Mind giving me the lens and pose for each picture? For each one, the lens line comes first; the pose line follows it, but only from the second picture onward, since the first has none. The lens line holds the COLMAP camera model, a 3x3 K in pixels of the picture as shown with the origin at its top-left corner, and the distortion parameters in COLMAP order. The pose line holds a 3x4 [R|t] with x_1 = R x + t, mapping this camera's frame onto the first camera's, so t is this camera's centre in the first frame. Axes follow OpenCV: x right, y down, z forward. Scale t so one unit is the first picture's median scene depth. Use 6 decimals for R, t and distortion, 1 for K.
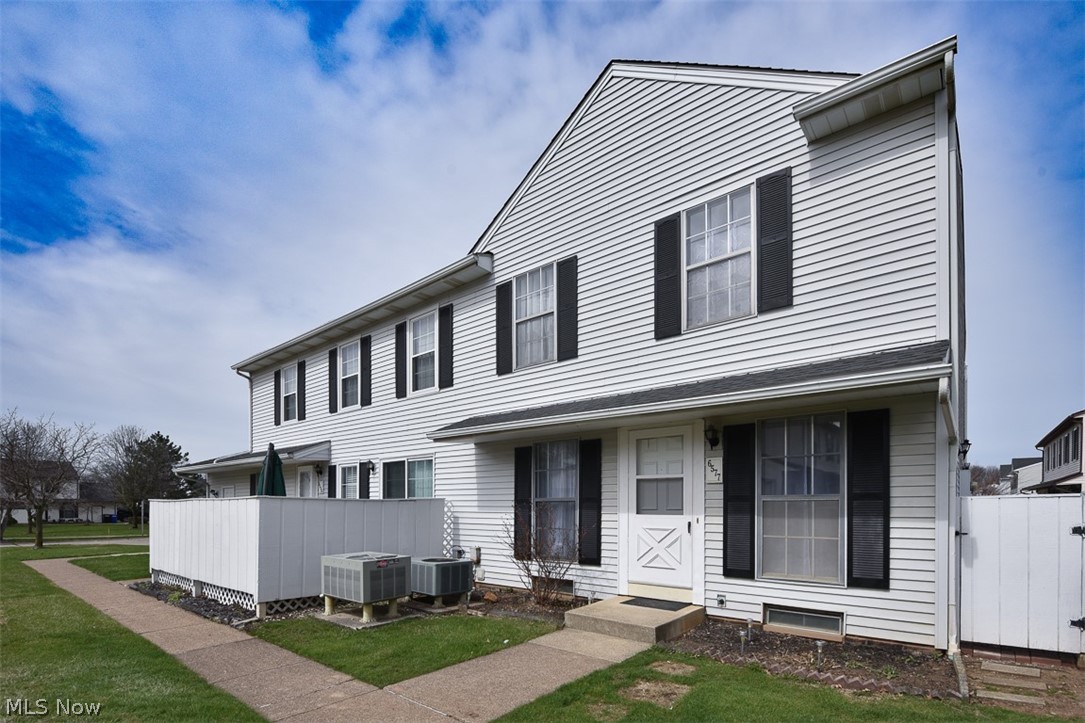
lens RADIAL K [[519.3, 0, 510.3], [0, 519.3, 511.1], [0, 0, 1]] dist [-0.009561, -0.001599]
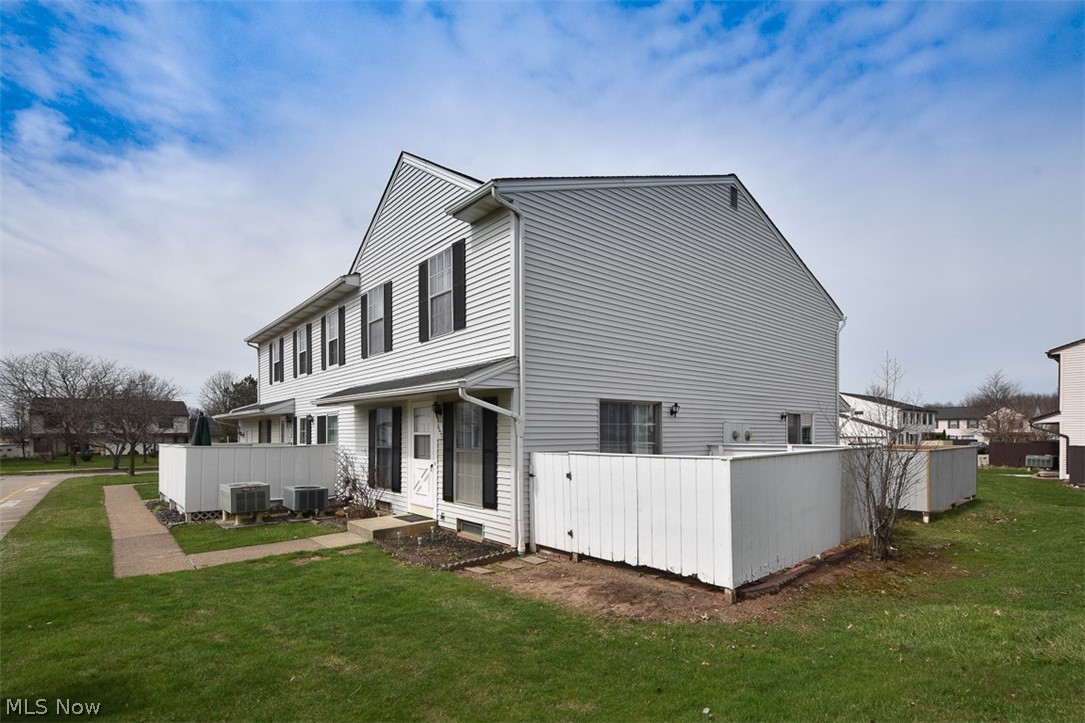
lens RADIAL K [[519.3, 0, 531.5], [0, 519.3, 438.0], [0, 0, 1]] dist [-0.009561, -0.001599]
pose [[0.989475, -0.001244, -0.144697, 0.862355], [0.000679, 0.999992, -0.003959, -0.050888], [0.144701, 0.003819, 0.989468, -0.462320]]
